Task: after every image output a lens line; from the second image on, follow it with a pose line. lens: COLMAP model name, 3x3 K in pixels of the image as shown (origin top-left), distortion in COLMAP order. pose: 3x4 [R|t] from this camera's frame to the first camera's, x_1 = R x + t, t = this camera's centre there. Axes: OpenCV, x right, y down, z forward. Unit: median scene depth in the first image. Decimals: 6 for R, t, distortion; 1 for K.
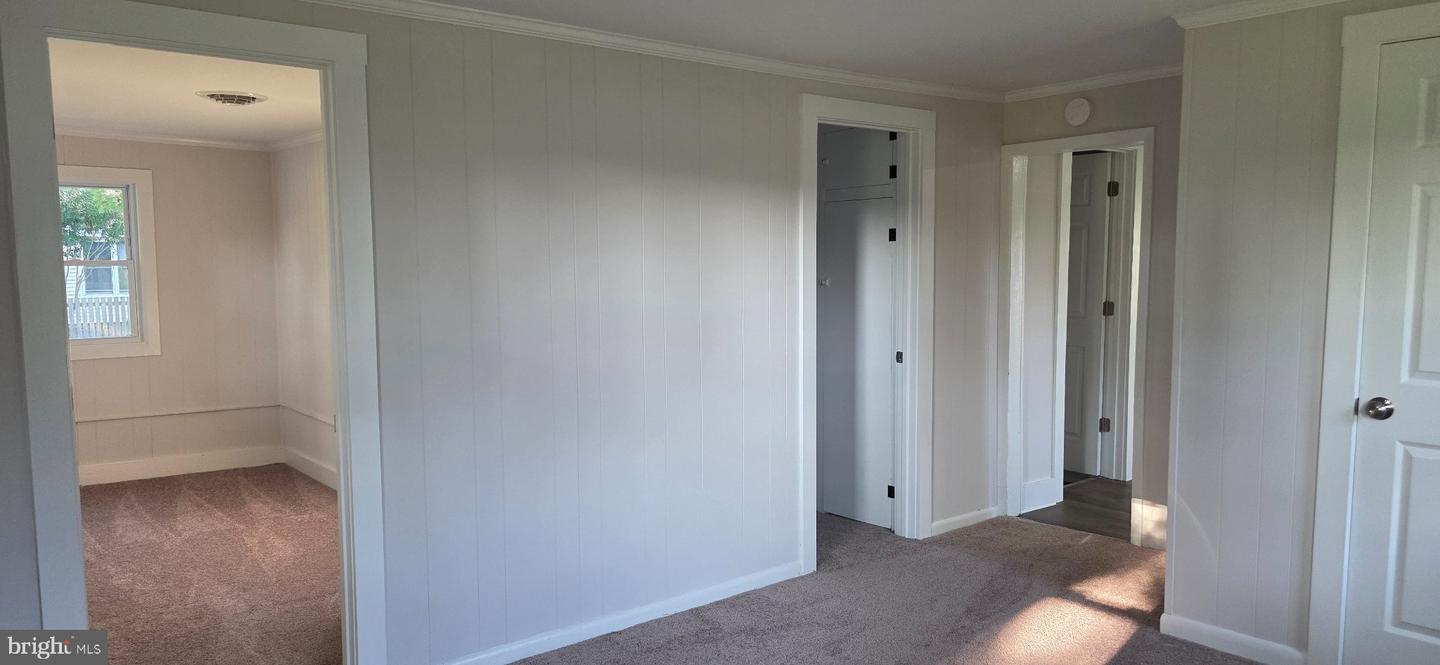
lens RADIAL K [[956.8, 0, 712.1], [0, 956.8, 344.8], [0, 0, 1]] dist [0.036235, -0.036810]
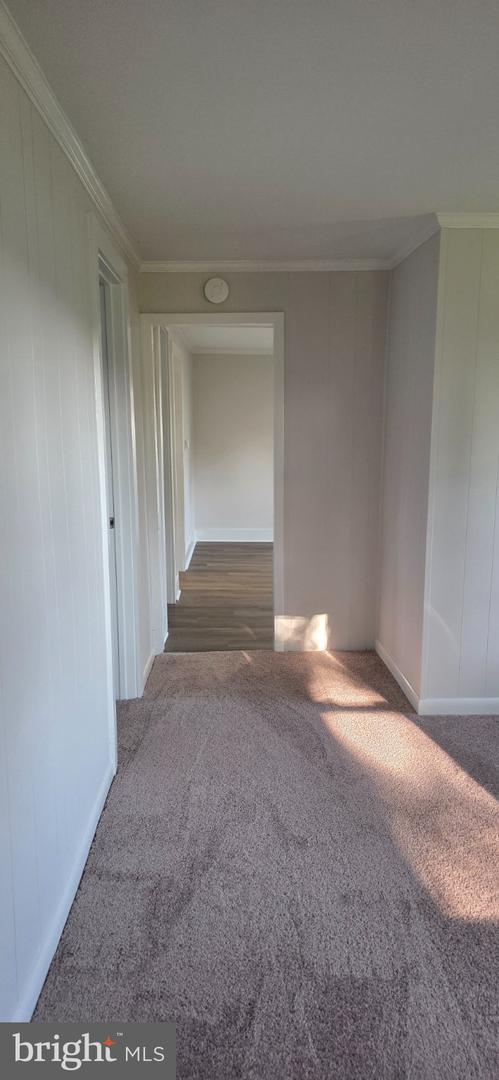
lens RADIAL K [[717.6, 0, 245.9], [0, 717.6, 556.8], [0, 0, 1]] dist [0.036235, -0.036810]
pose [[0.616278, -0.136467, 0.775614, -0.307090], [0.068110, 0.990417, 0.120143, -0.032870], [-0.784578, -0.021215, 0.619668, 0.457482]]
